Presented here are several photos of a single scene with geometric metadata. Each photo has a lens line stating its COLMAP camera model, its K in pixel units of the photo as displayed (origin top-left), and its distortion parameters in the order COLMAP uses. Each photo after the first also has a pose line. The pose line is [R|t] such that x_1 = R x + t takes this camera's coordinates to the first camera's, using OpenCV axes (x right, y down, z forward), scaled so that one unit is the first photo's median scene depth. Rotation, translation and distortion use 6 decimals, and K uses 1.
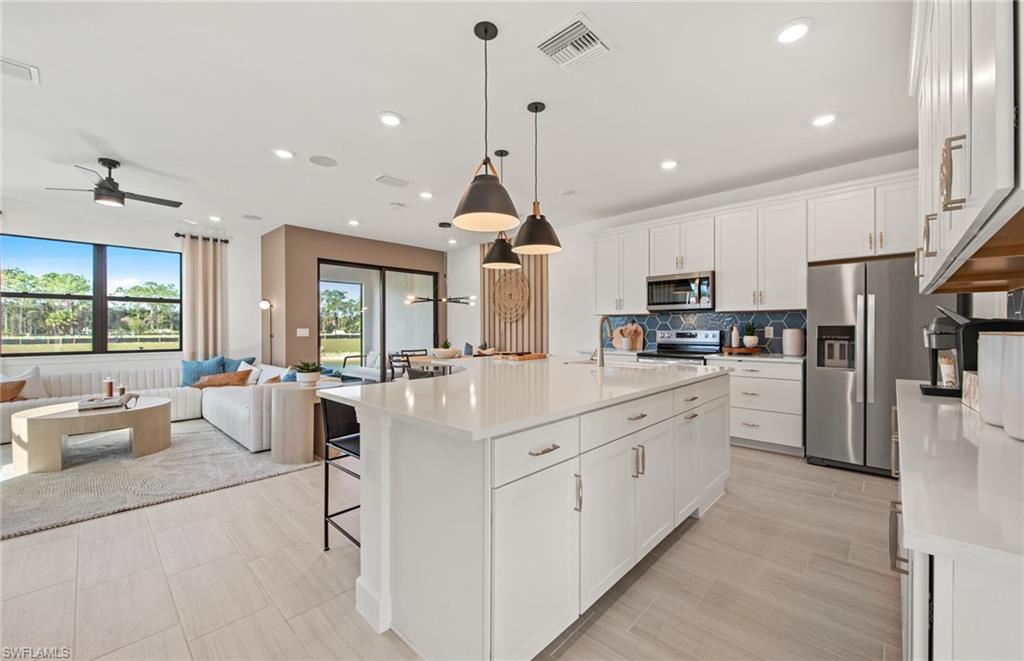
lens RADIAL K [[401.1, 0, 516.9], [0, 401.1, 329.8], [0, 0, 1]] dist [-0.000245, -0.002304]
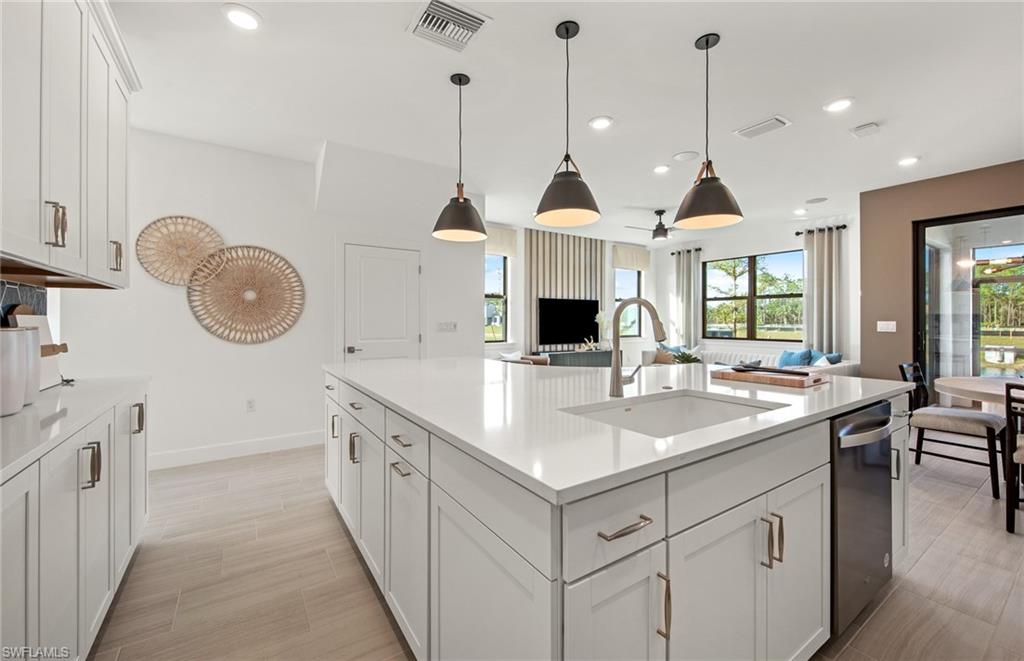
lens RADIAL K [[401.1, 0, 512.9], [0, 401.1, 321.3], [0, 0, 1]] dist [-0.000245, -0.002304]
pose [[-0.236373, 0.003281, -0.971657, 0.371641], [-0.003215, 0.999986, 0.004159, -0.003693], [0.971657, 0.004107, -0.236359, 0.499615]]
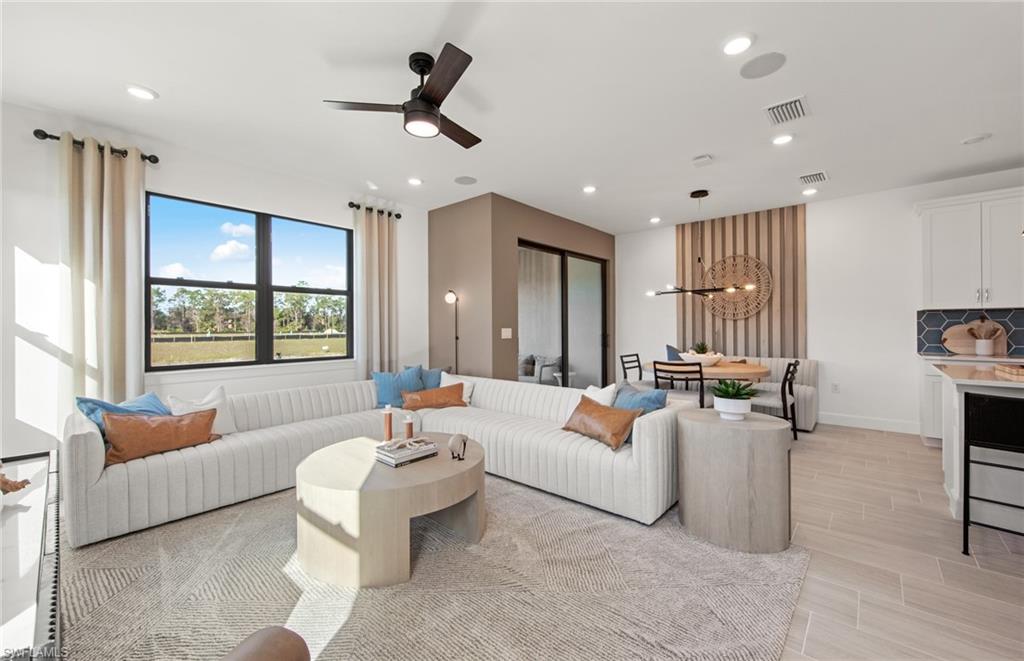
lens RADIAL K [[401.1, 0, 512.2], [0, 401.1, 327.2], [0, 0, 1]] dist [-0.000245, -0.002304]
pose [[0.999615, -0.003191, 0.027548, -0.552196], [0.003232, 0.999994, -0.001441, -0.004047], [-0.027543, 0.001529, 0.999619, 0.230668]]
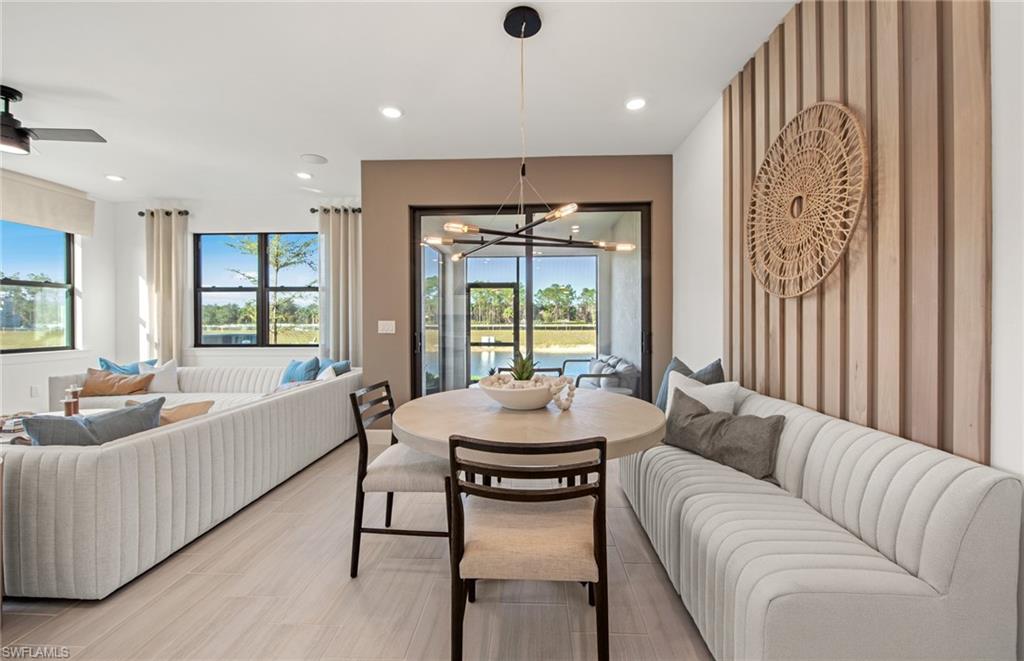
lens RADIAL K [[401.1, 0, 513.3], [0, 401.1, 320.9], [0, 0, 1]] dist [-0.000245, -0.002304]
pose [[0.650899, 0.001380, -0.759163, 0.077307], [-0.000428, 0.999999, 0.001451, -0.003588], [0.759164, -0.000619, 0.650899, 0.749453]]
